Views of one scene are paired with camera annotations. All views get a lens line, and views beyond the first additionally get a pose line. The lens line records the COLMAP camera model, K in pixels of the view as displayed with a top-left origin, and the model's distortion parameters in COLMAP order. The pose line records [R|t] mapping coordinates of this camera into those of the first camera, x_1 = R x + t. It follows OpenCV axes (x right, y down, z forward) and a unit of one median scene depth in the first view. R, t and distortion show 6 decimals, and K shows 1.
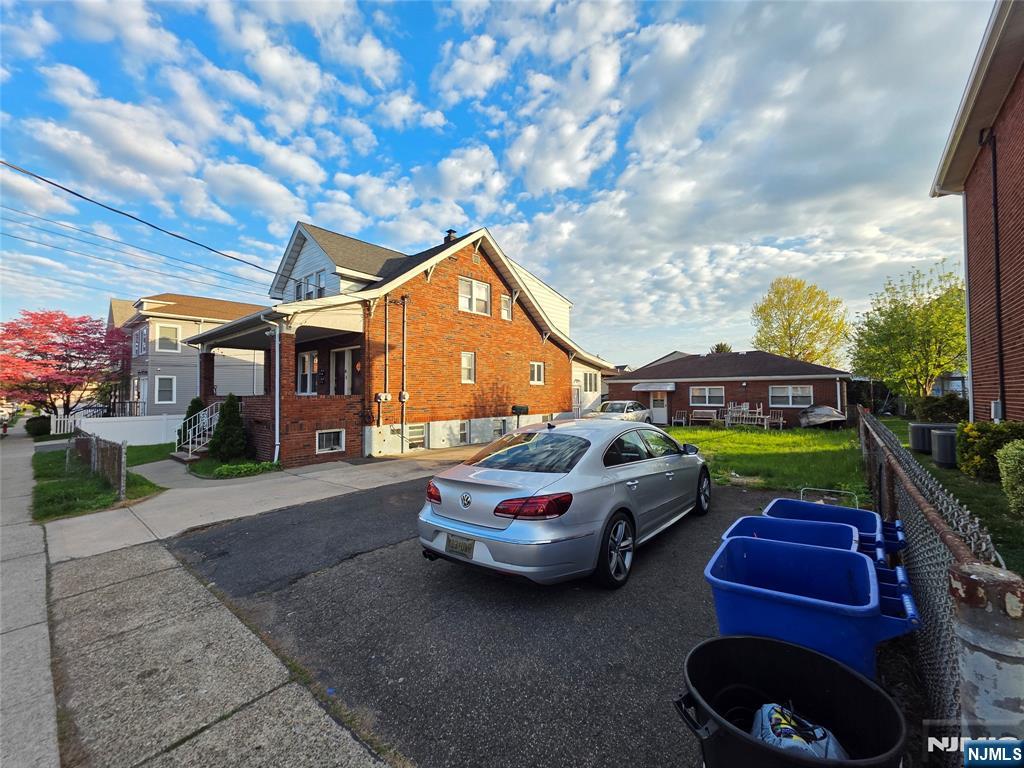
lens RADIAL K [[416.6, 0, 510.9], [0, 416.6, 419.0], [0, 0, 1]] dist [0.002360, -0.000098]
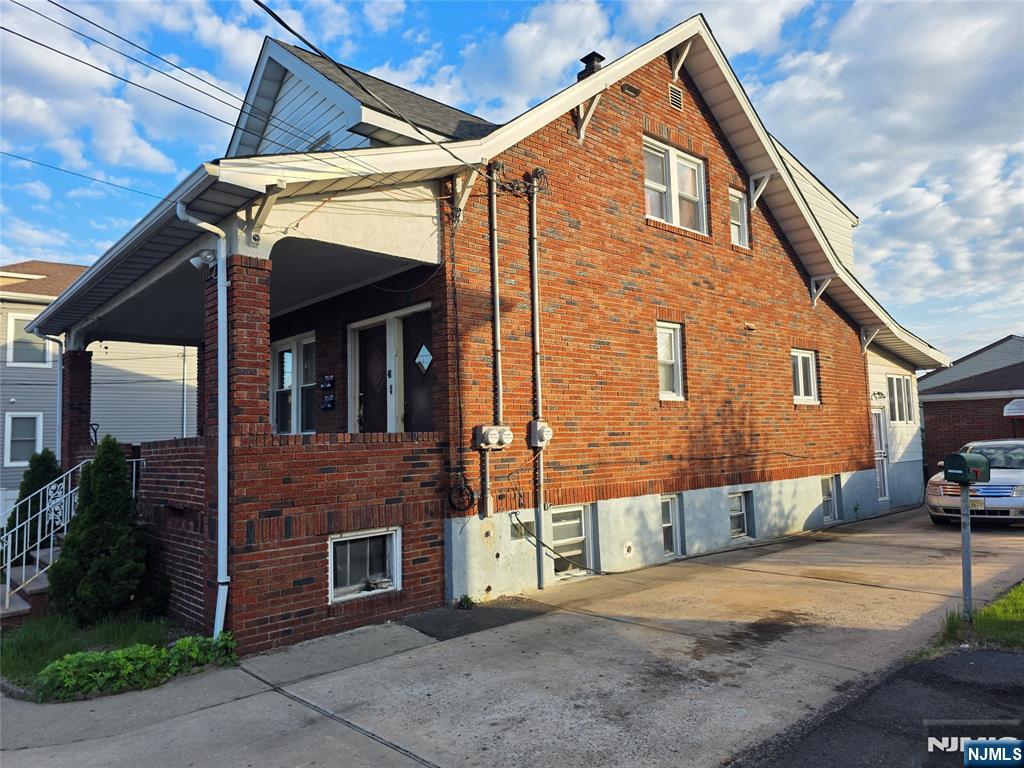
lens RADIAL K [[687.9, 0, 479.2], [0, 687.9, 432.9], [0, 0, 1]] dist [-0.028516, 0.002285]
pose [[0.986202, -0.027013, -0.163329, -0.165545], [0.015032, 0.997134, -0.074151, -0.008341], [0.164863, 0.070672, 0.983781, 0.304498]]
